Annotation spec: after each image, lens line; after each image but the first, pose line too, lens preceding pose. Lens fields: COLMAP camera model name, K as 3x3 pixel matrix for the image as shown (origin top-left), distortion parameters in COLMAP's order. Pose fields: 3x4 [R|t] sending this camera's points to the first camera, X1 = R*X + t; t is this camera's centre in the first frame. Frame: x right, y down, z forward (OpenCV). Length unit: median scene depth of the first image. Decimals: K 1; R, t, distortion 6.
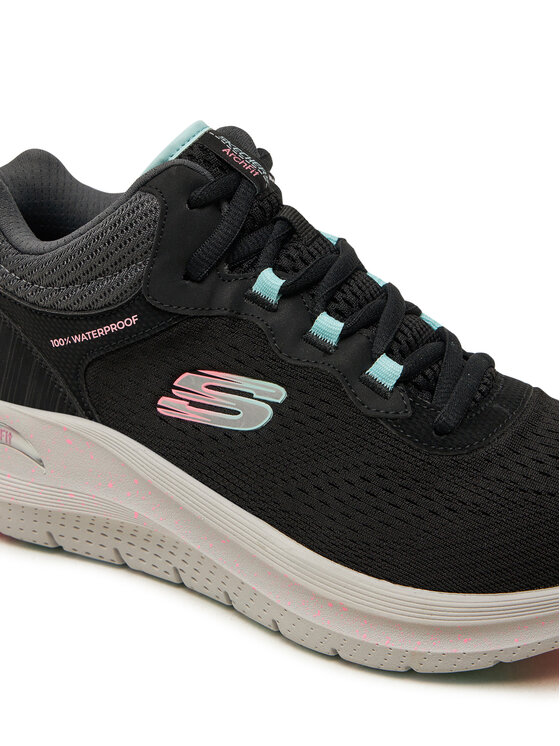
lens RADIAL K [[1303.8, 0, 280.0], [0, 1303.8, 373.0], [0, 0, 1]] dist [-0.049603, -0.013459]
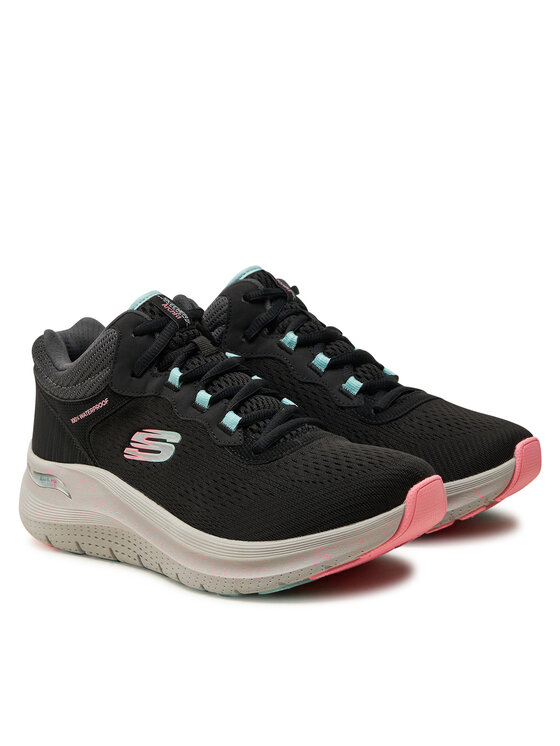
lens RADIAL K [[2010.2, 0, 280.0], [0, 2010.2, 373.0], [0, 0, 1]] dist [-0.016742, -0.060858]
pose [[0.936176, -0.052743, -0.347552, 1.049584], [-0.024451, 0.976516, -0.214055, 0.495850], [0.350680, 0.208891, 0.912901, -1.393097]]
